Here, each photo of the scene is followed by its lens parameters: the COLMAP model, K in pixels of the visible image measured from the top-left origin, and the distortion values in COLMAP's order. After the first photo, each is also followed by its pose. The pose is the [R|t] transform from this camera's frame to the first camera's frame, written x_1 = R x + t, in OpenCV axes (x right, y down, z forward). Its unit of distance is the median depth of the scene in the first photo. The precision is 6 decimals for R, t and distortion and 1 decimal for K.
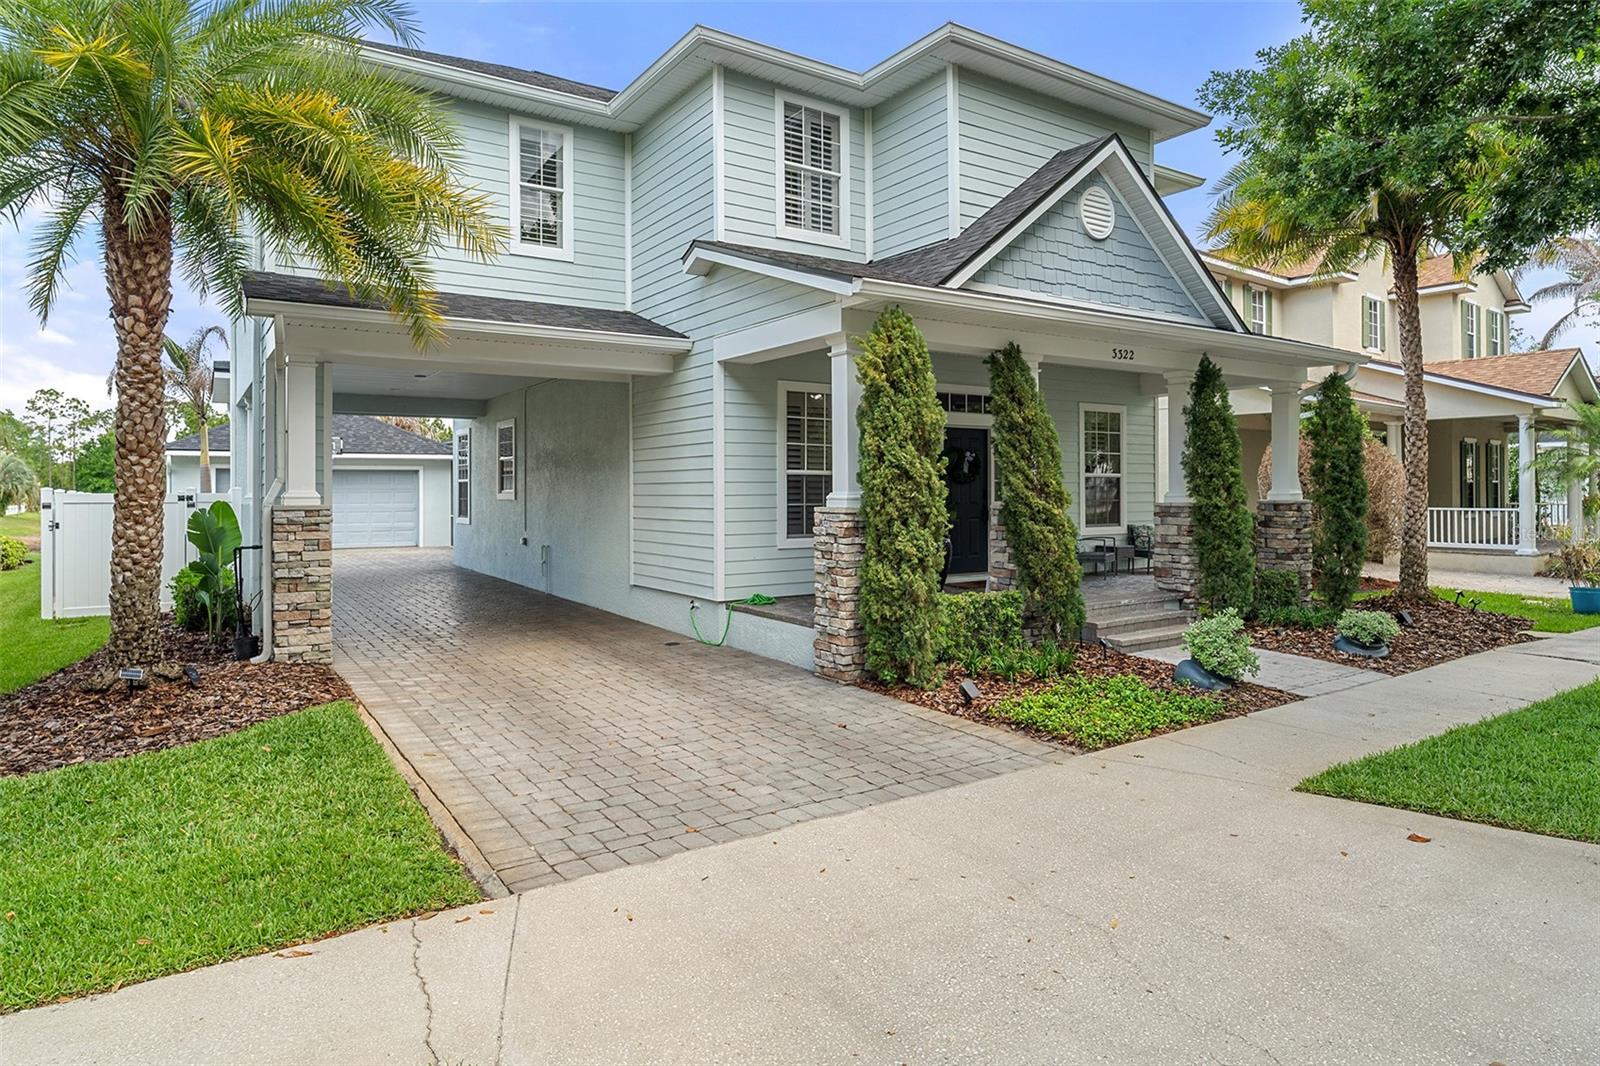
lens RADIAL K [[942.8, 0, 805.2], [0, 942.8, 483.9], [0, 0, 1]] dist [0.007567, -0.002368]
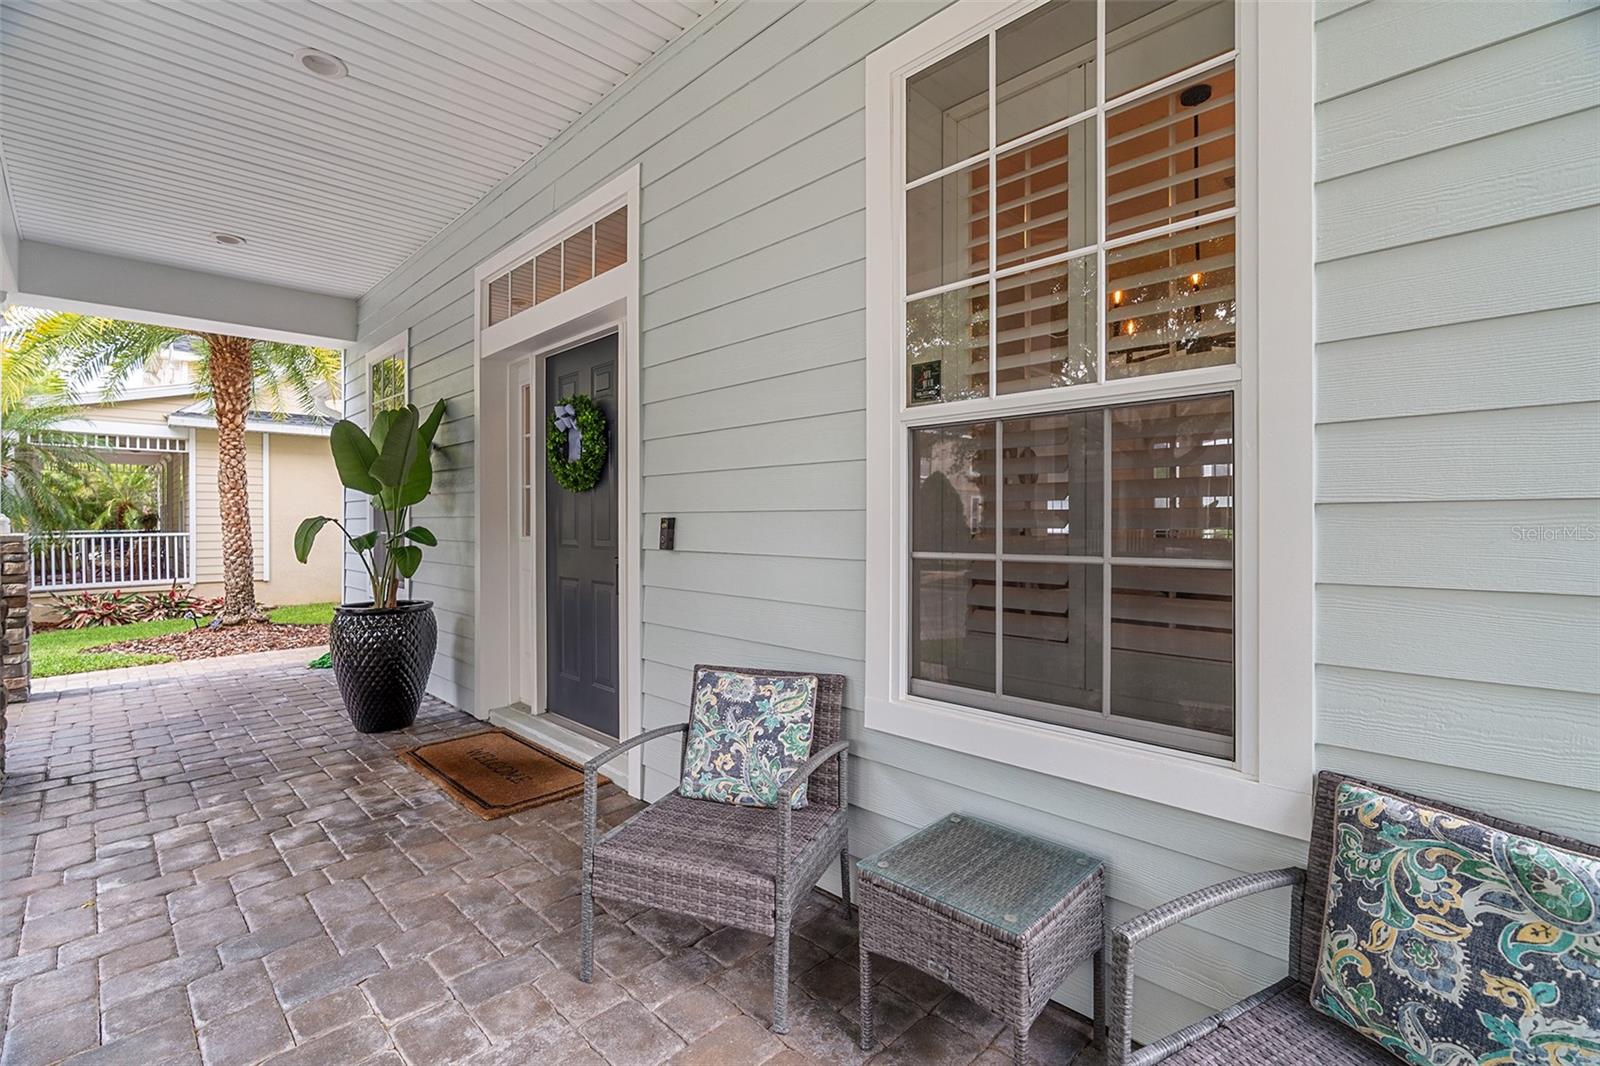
lens RADIAL K [[728.6, 0, 794.4], [0, 728.6, 519.5], [0, 0, 1]] dist [-0.002795, 0.000468]
pose [[0.180322, 0.001284, -0.983607, 0.648408], [0.008025, 0.999964, 0.002776, 0.015755], [0.983575, -0.008395, 0.180305, 1.411576]]
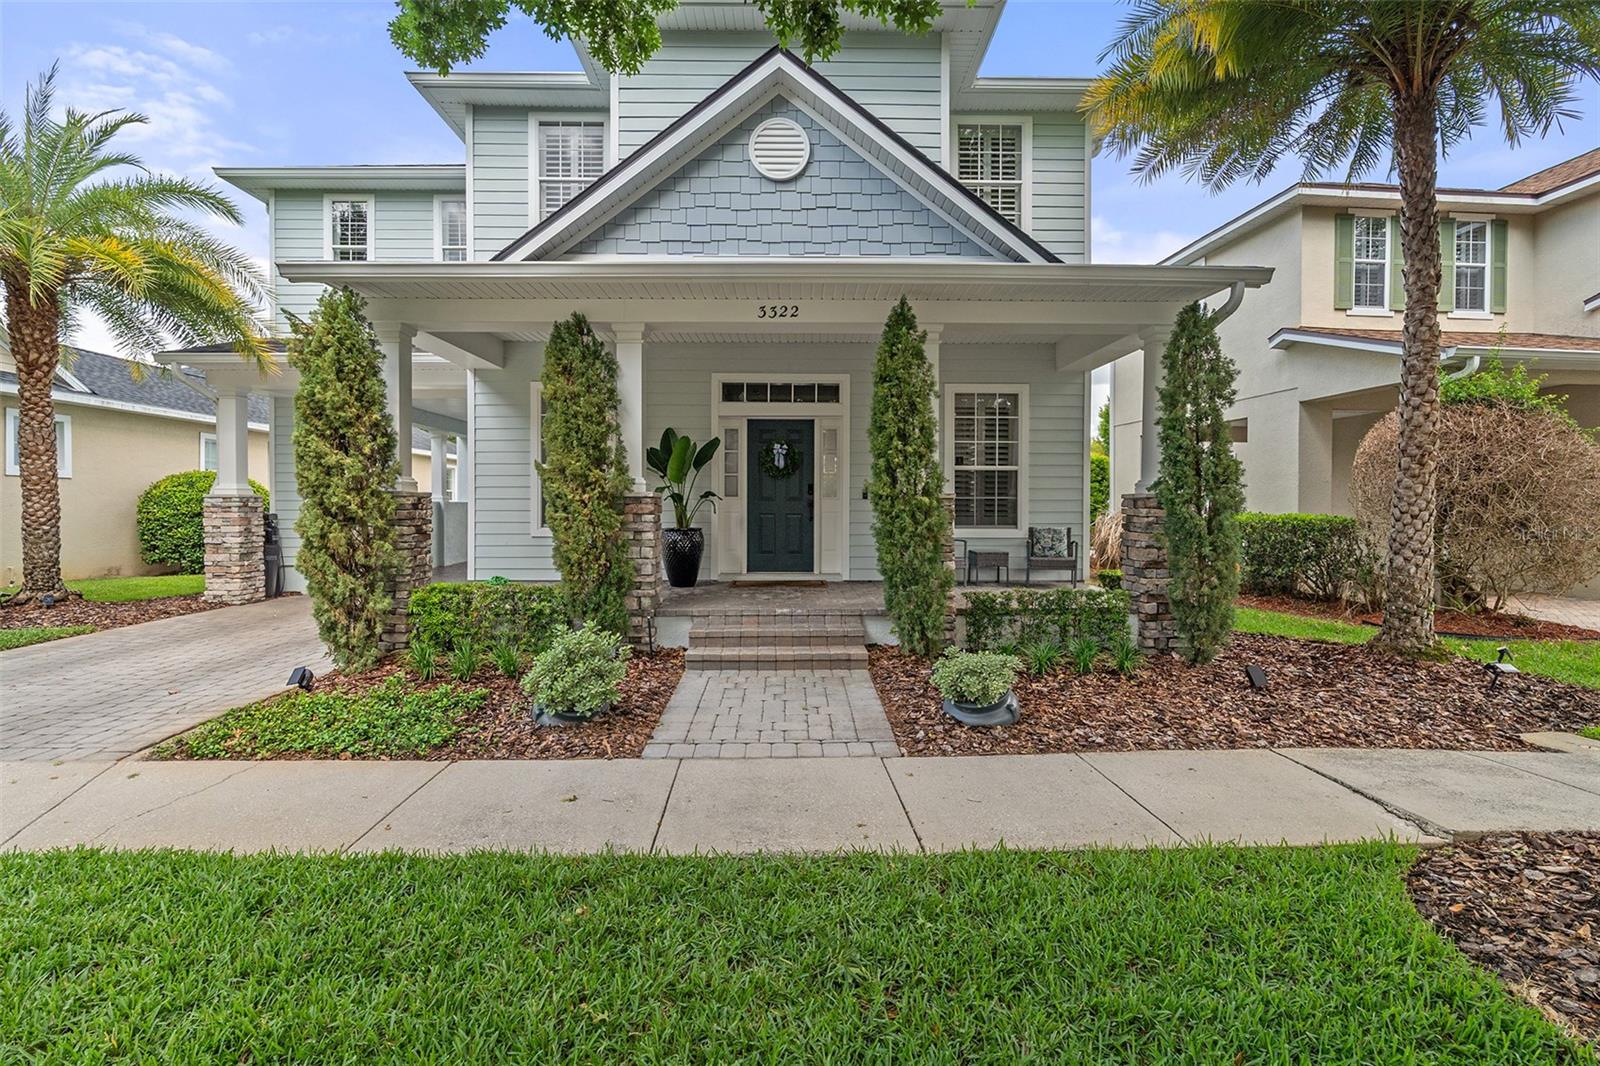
lens RADIAL K [[728.6, 0, 794.4], [0, 728.6, 519.5], [0, 0, 1]] dist [-0.002795, 0.000468]
pose [[0.837631, 0.013951, -0.546059, 0.799388], [-0.001674, 0.999735, 0.022974, 0.033934], [0.546235, -0.018329, 0.837432, 0.536963]]
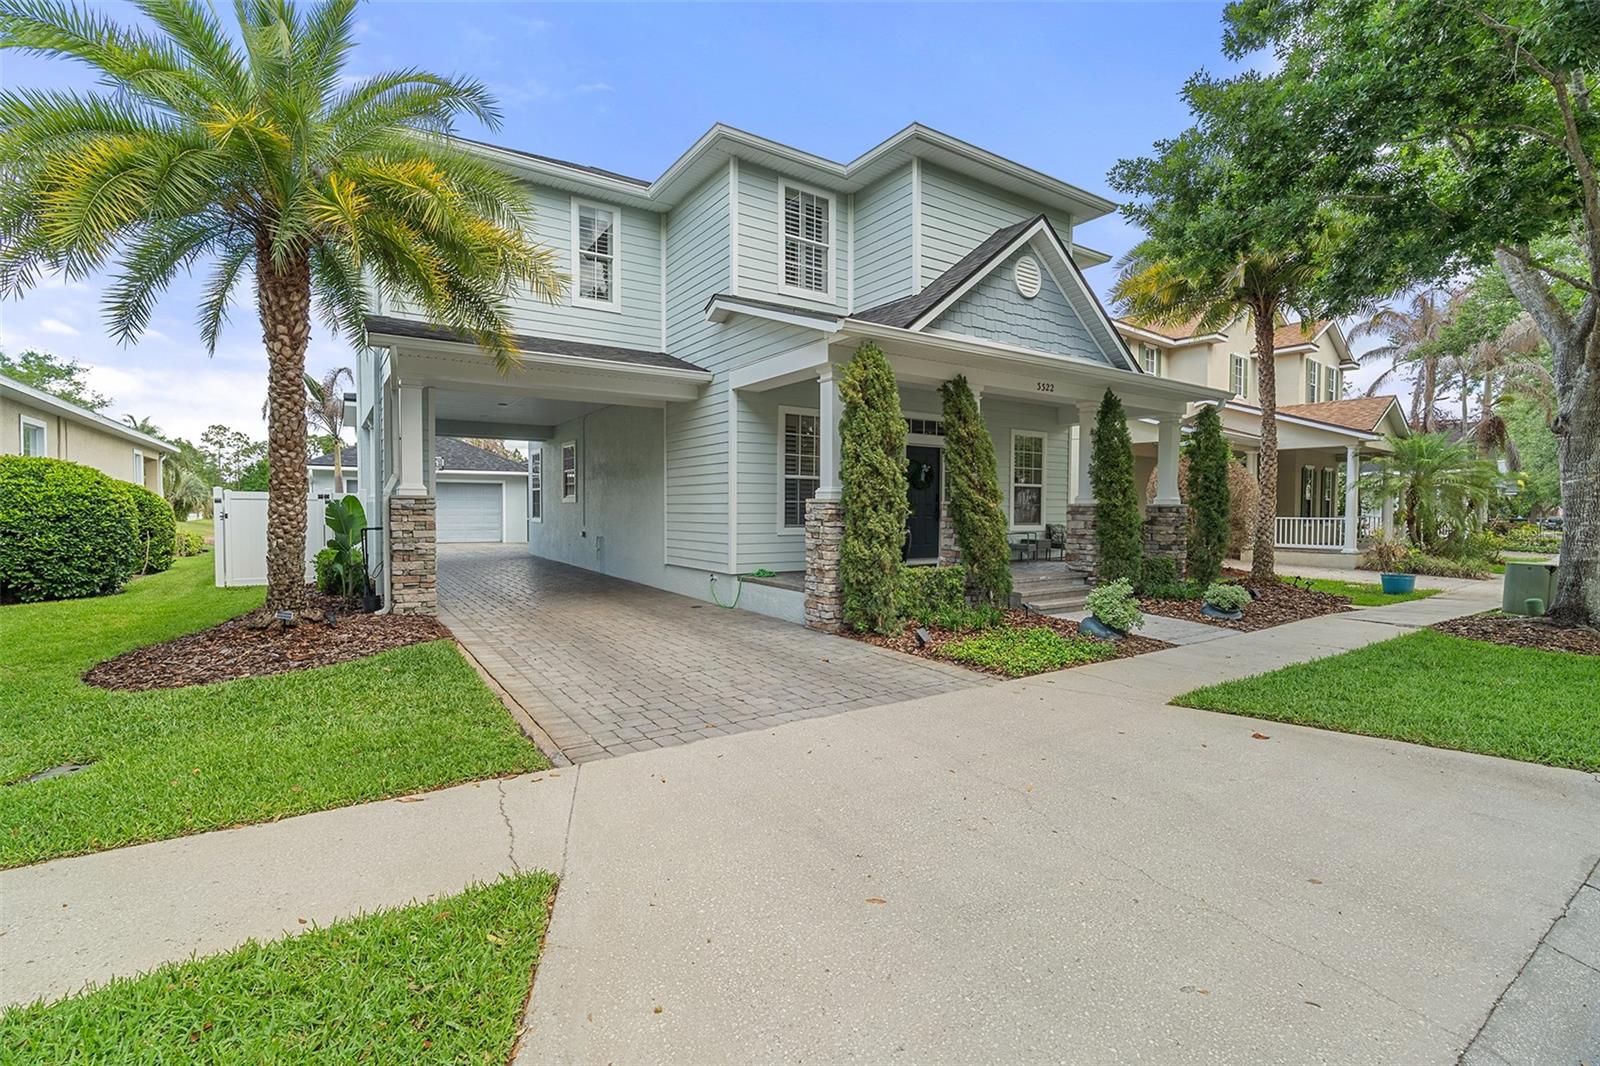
lens RADIAL K [[724.4, 0, 800.0], [0, 724.4, 533.0], [0, 0, 1]] dist [-0.001436, 0.000977]
pose [[0.999964, 0.008390, 0.001019, 0.000830], [-0.008423, 0.999271, 0.037245, 0.032563], [-0.000706, -0.037252, 0.999306, -0.000104]]
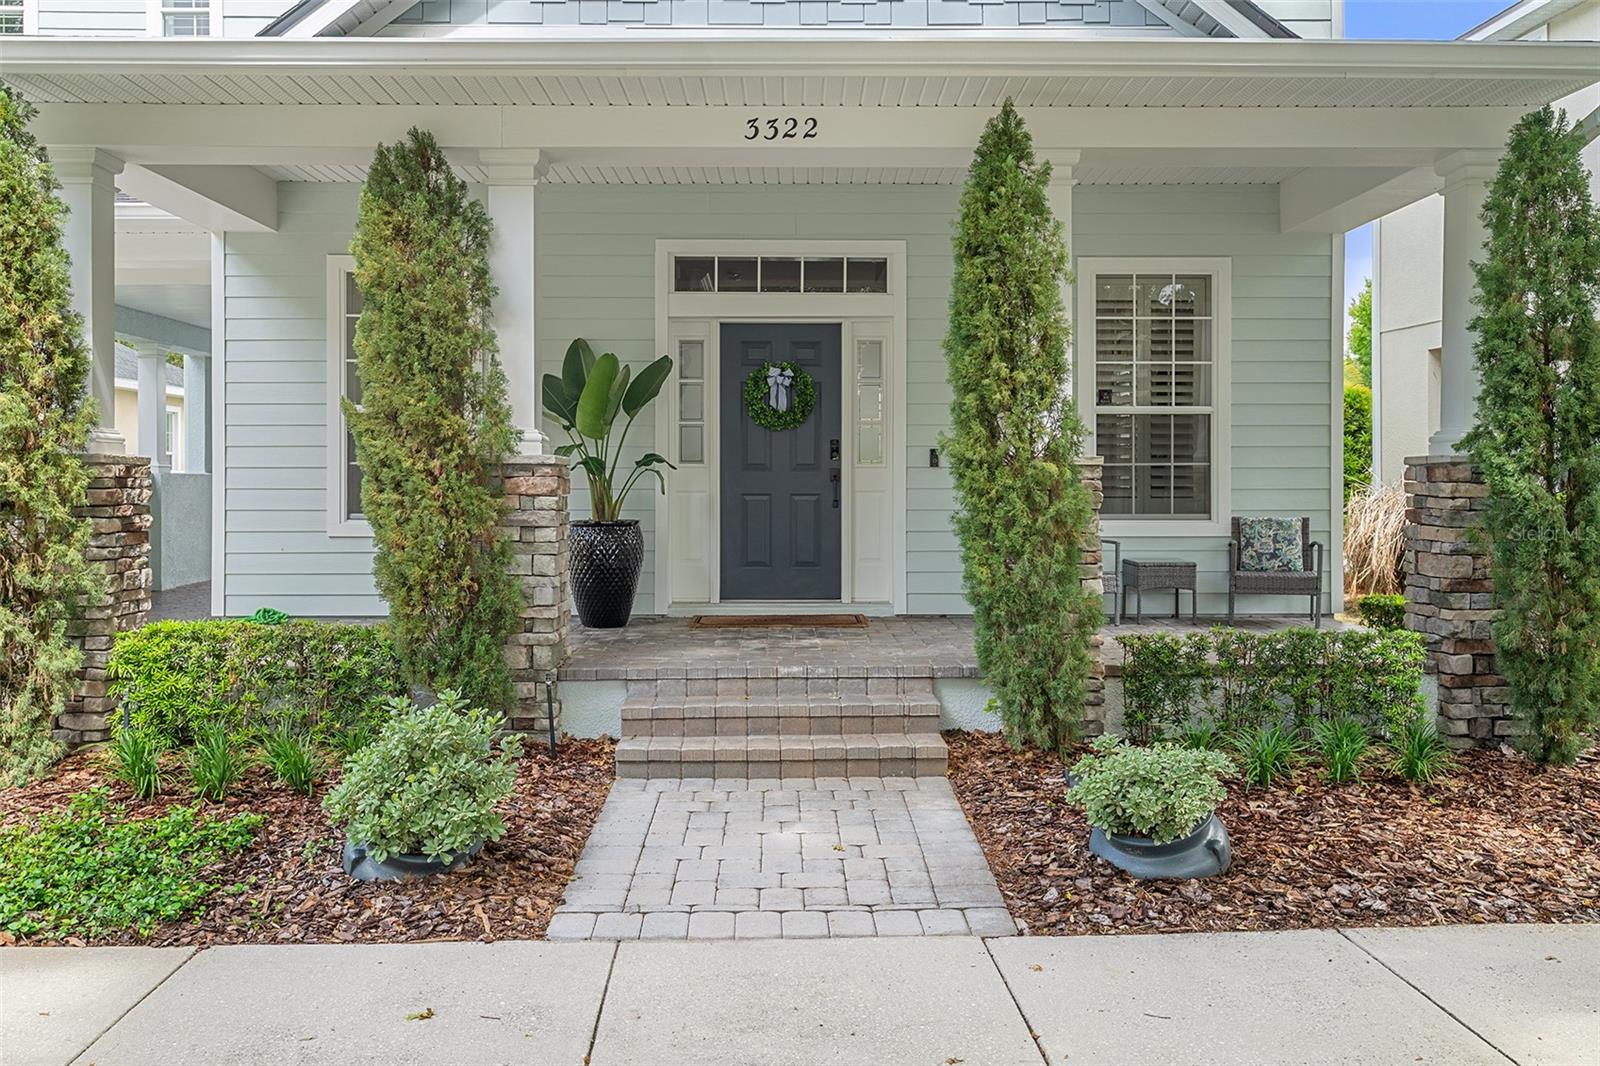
lens RADIAL K [[1320.8, 0, 793.5], [0, 1320.8, 494.5], [0, 0, 1]] dist [0.014338, -0.004463]
pose [[0.838181, 0.007814, -0.545336, 0.790789], [0.000717, 0.999881, 0.015429, 0.033993], [0.545392, -0.013323, 0.838076, 0.531056]]
